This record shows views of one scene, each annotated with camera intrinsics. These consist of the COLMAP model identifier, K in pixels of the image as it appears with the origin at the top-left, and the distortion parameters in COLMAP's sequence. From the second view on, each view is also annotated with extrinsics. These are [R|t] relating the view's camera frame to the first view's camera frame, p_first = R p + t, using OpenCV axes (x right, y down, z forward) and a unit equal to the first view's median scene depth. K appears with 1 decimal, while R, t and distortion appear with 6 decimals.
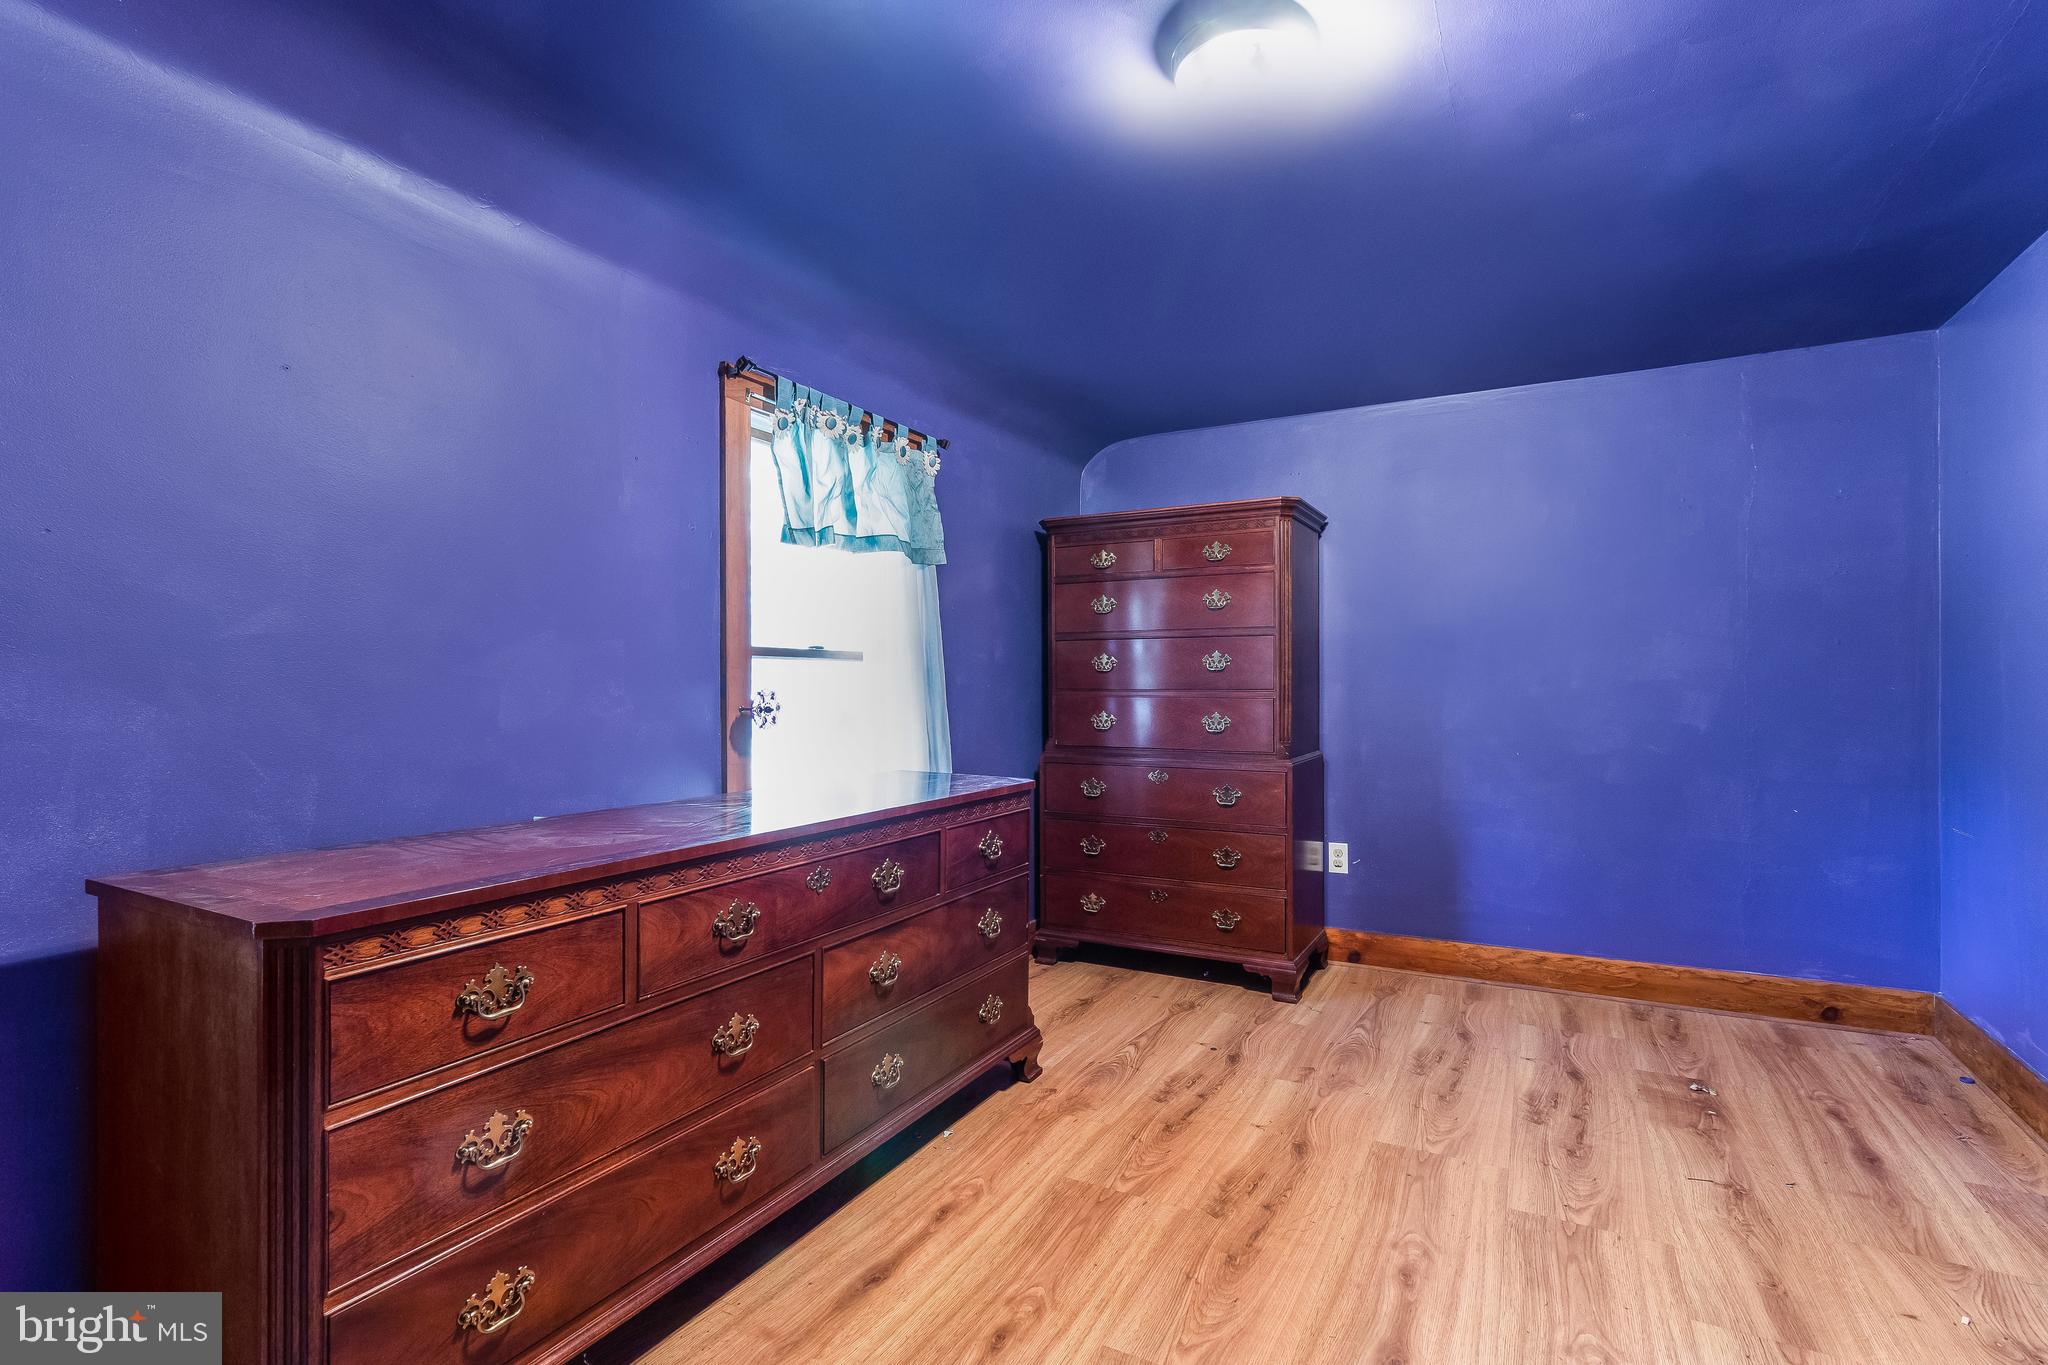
lens RADIAL K [[970.7, 0, 1025.7], [0, 970.7, 696.1], [0, 0, 1]] dist [0.000276, 0.001150]
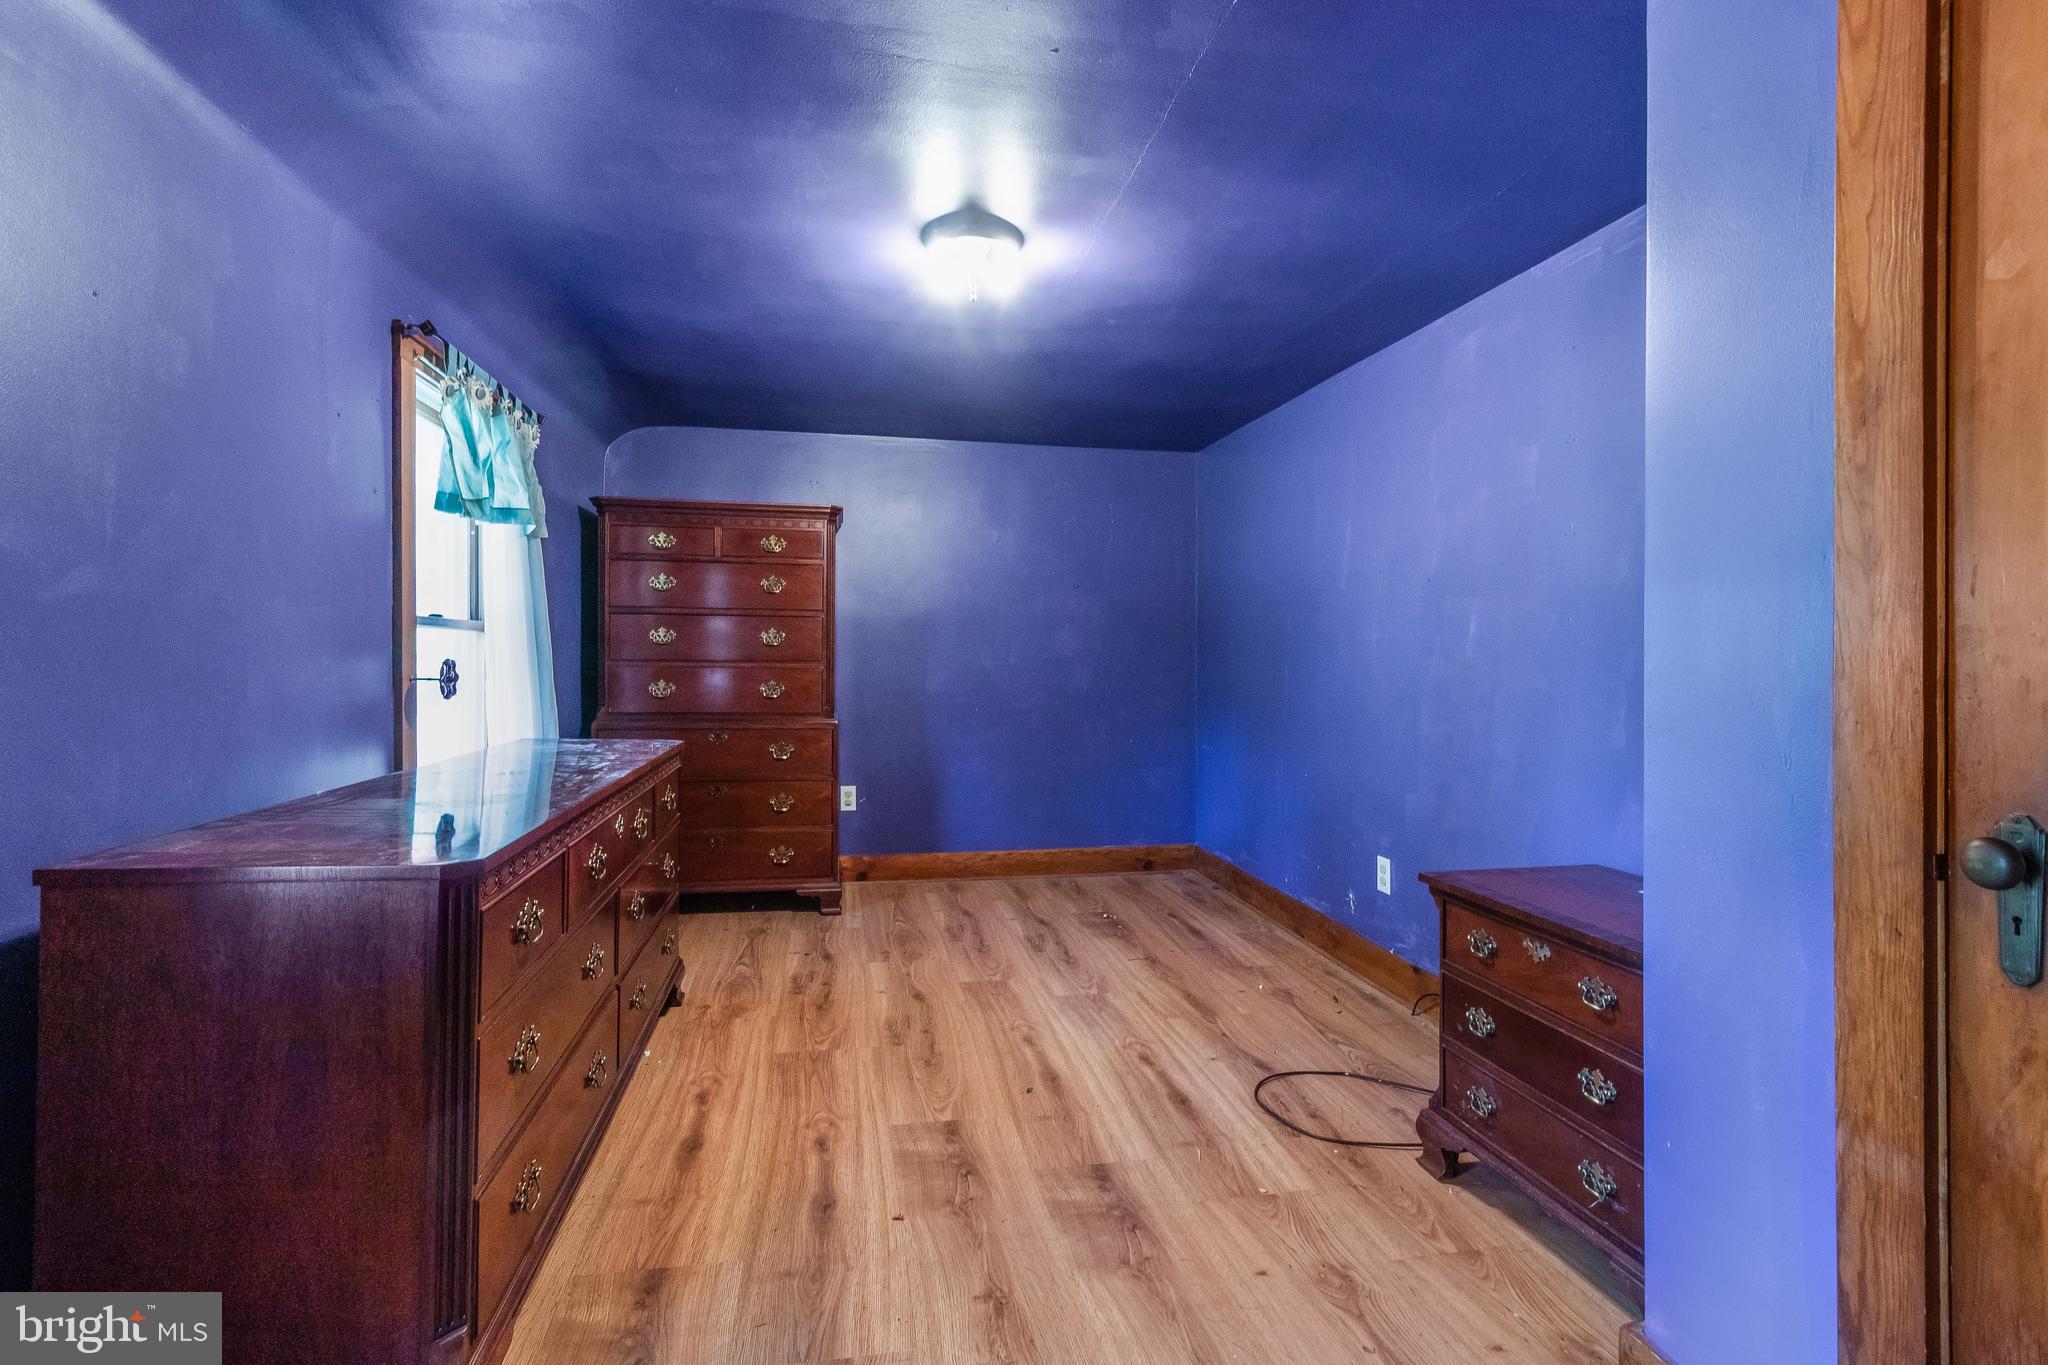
lens RADIAL K [[971.1, 0, 1017.8], [0, 971.1, 665.7], [0, 0, 1]] dist [0.000427, 0.000934]
pose [[0.776603, 0.003648, 0.629979, -0.370088], [-0.003073, 0.999993, -0.002003, 0.000198], [-0.629982, -0.000381, 0.776609, -0.119673]]
